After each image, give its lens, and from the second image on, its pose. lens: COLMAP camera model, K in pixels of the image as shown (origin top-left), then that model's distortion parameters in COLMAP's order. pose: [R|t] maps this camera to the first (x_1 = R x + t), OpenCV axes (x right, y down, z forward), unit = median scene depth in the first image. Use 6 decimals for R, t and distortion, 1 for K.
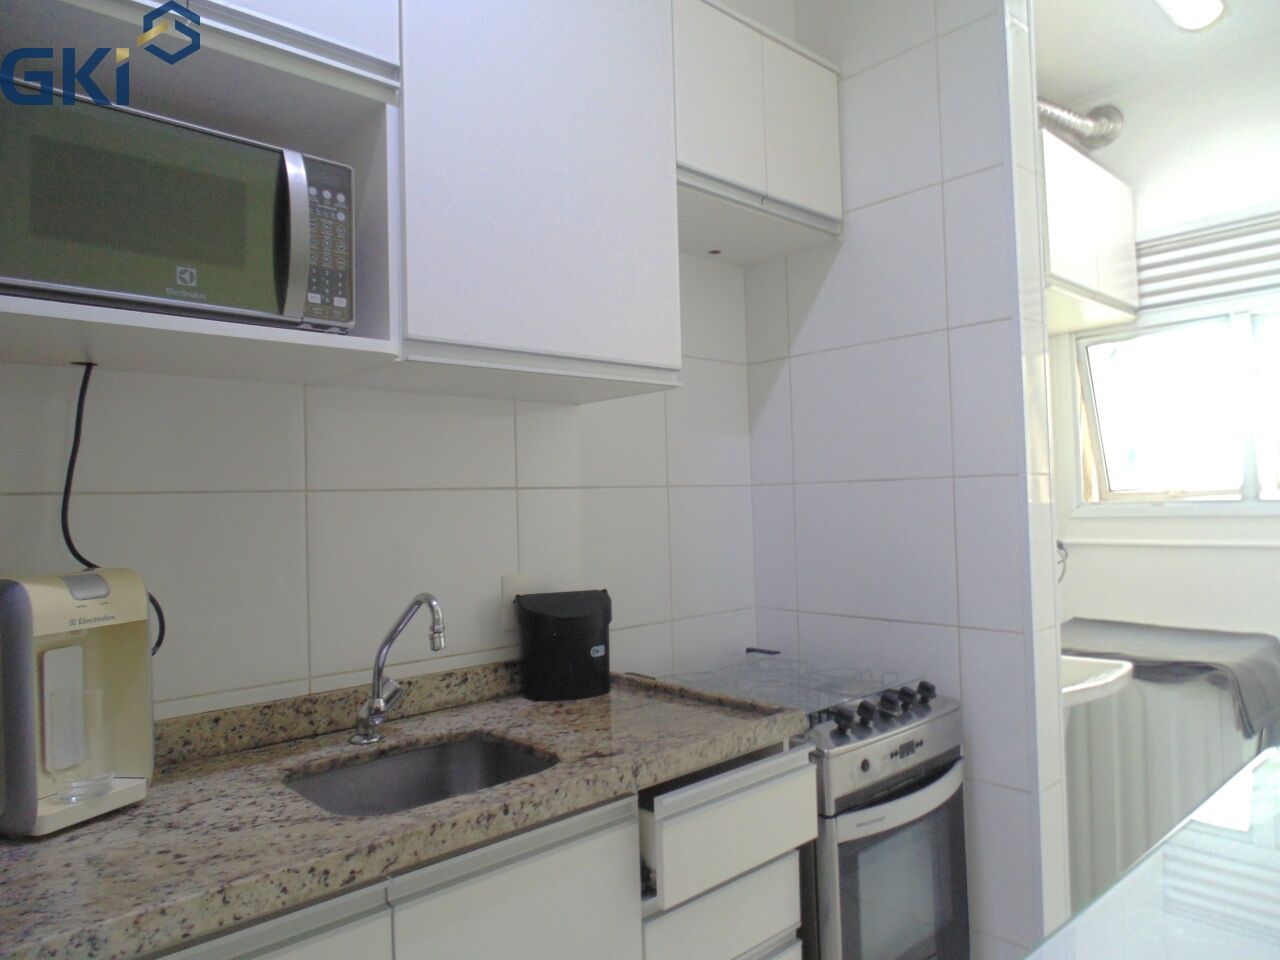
lens RADIAL K [[838.6, 0, 640.0], [0, 838.6, 480.0], [0, 0, 1]] dist [-0.039553, 0.006732]
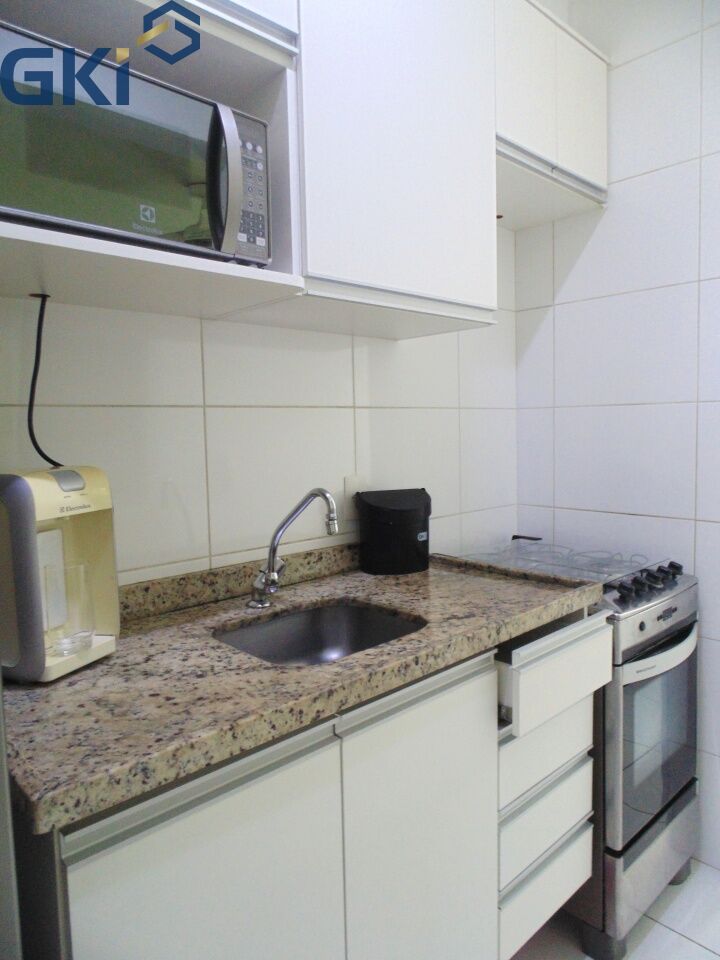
lens RADIAL K [[636.2, 0, 360.0], [0, 636.2, 480.0], [0, 0, 1]] dist [-0.035047, 0.000397]
pose [[0.999964, 0.007423, -0.004038, -0.196209], [-0.006933, 0.993897, 0.110092, 0.019201], [0.004831, -0.110060, 0.993913, 0.071181]]
